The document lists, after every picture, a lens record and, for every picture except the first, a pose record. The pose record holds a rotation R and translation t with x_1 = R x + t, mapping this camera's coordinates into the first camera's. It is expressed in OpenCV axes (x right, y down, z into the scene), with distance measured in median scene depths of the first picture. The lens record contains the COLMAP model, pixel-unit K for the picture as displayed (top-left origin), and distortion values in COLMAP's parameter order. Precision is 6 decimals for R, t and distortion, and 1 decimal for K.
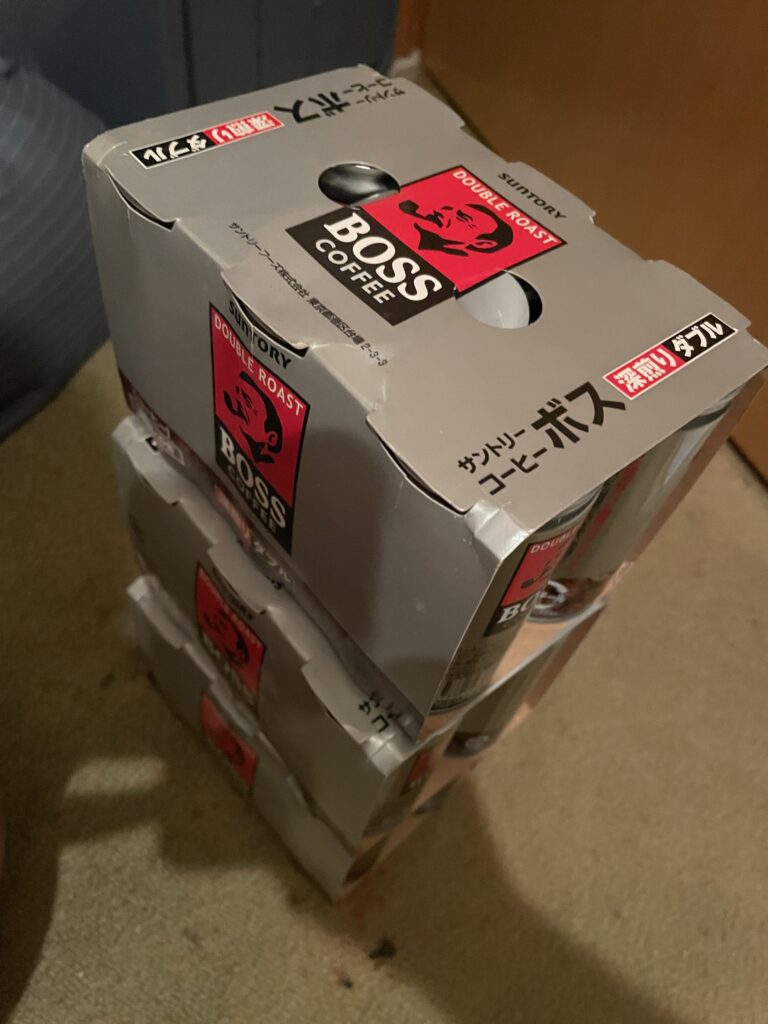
lens RADIAL K [[782.0, 0, 382.0], [0, 782.0, 507.1], [0, 0, 1]] dist [0.061329, -0.065026]
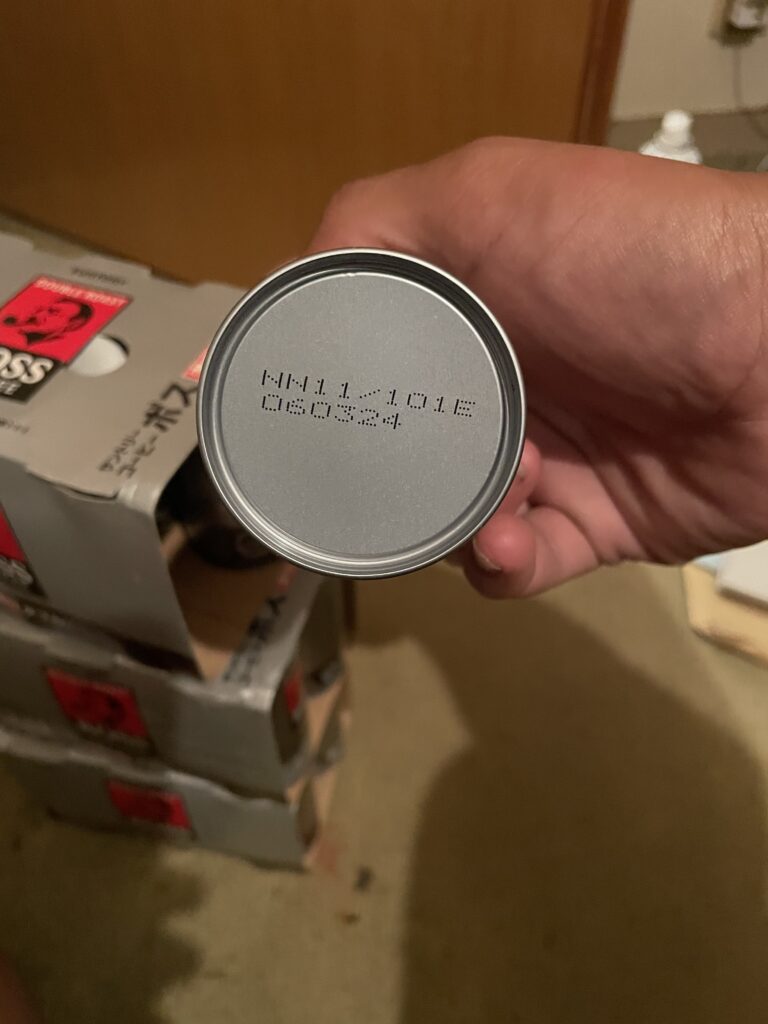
lens RADIAL K [[782.0, 0, 385.9], [0, 782.0, 518.3], [0, 0, 1]] dist [0.061329, -0.065026]
pose [[0.870028, -0.450783, 0.199613, 0.184533], [0.458125, 0.888826, 0.010451, 0.206870], [-0.182133, 0.082355, 0.979819, -0.426199]]
